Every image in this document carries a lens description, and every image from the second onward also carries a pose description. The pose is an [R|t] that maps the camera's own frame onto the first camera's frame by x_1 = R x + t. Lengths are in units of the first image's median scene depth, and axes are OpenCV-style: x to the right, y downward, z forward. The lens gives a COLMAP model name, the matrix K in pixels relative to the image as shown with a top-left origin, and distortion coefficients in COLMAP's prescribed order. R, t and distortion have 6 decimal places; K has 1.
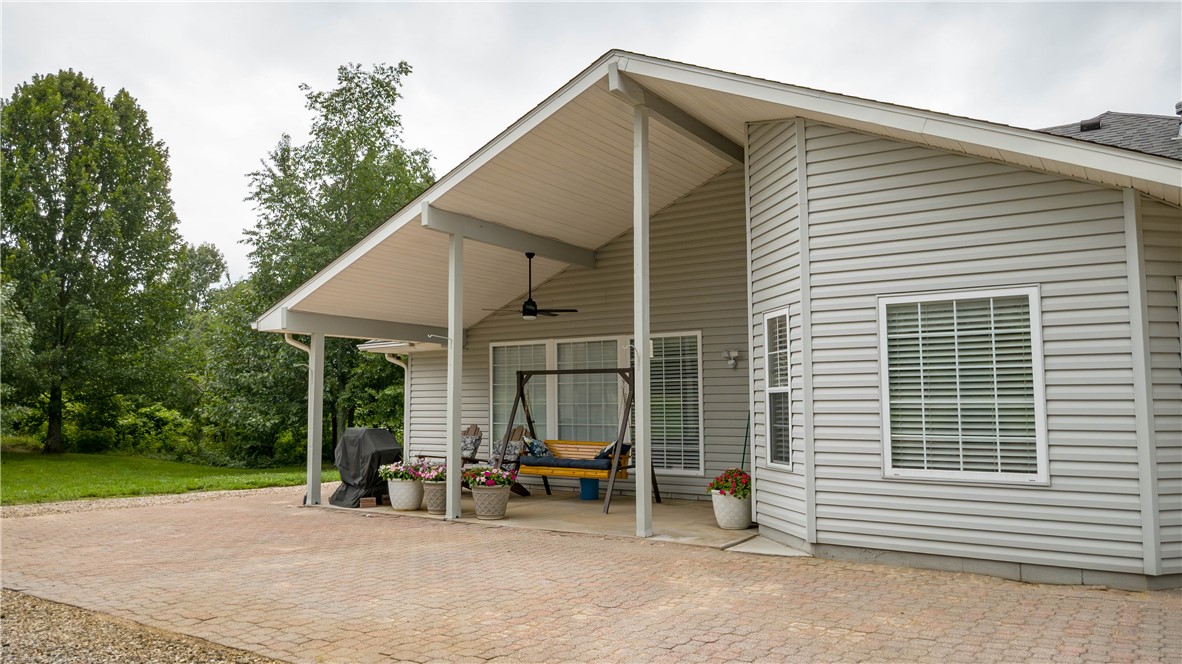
lens RADIAL K [[843.0, 0, 591.0], [0, 843.0, 332.0], [0, 0, 1]] dist [0.044593, -0.059705]
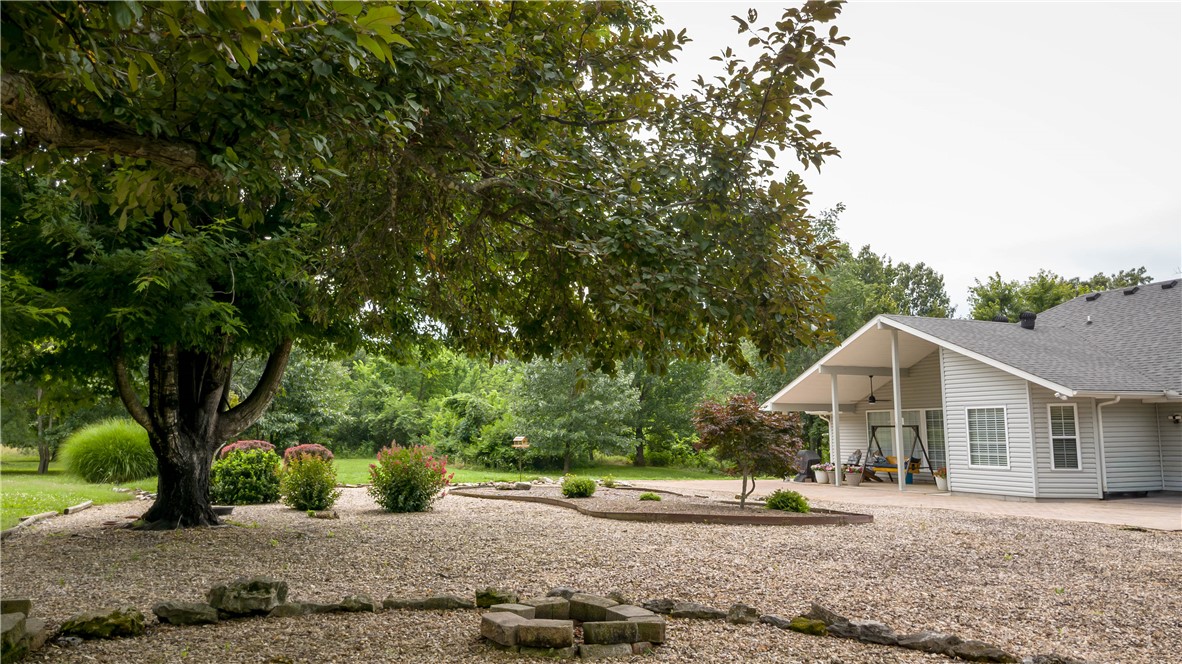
lens RADIAL K [[827.2, 0, 591.0], [0, 827.2, 332.0], [0, 0, 1]] dist [0.011424, -0.005221]
pose [[0.842891, -0.068553, -0.533699, 0.175646], [0.050840, 0.997560, -0.047841, -0.049815], [0.535677, 0.013191, 0.844320, -0.466266]]
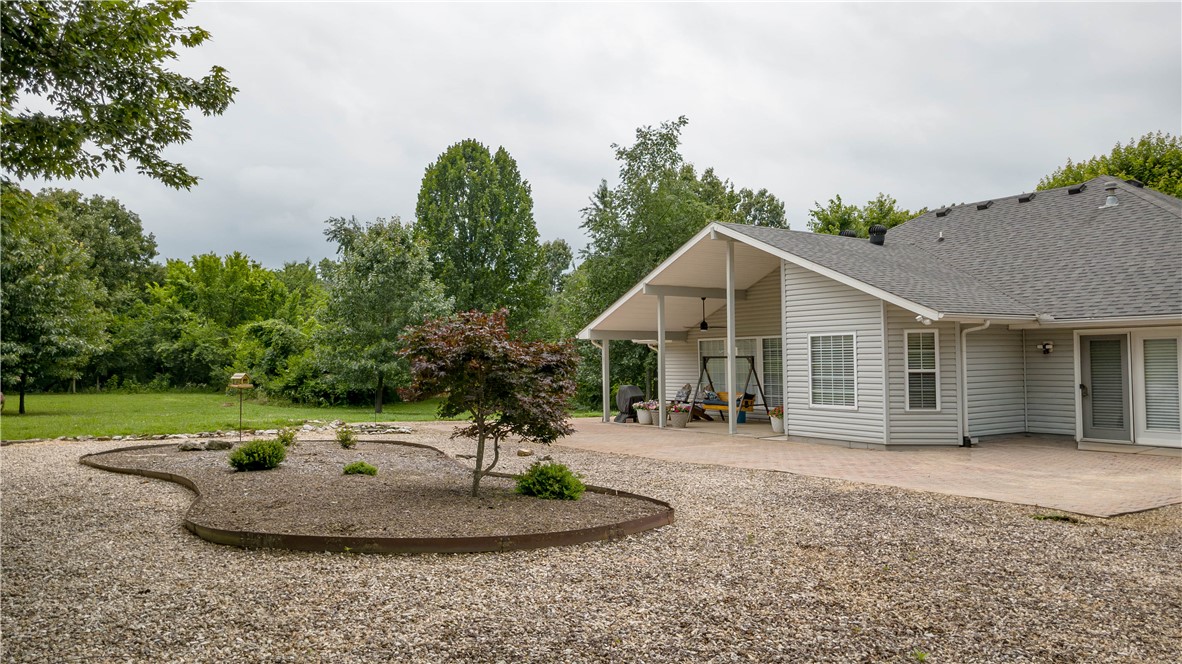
lens RADIAL K [[818.9, 0, 590.8], [0, 818.9, 322.1], [0, 0, 1]] dist [0.002309, 0.000916]
pose [[0.923663, -0.025410, -0.382362, 0.145514], [0.041361, 0.998581, 0.033555, -0.038844], [0.380967, -0.046808, 0.923403, -0.303959]]
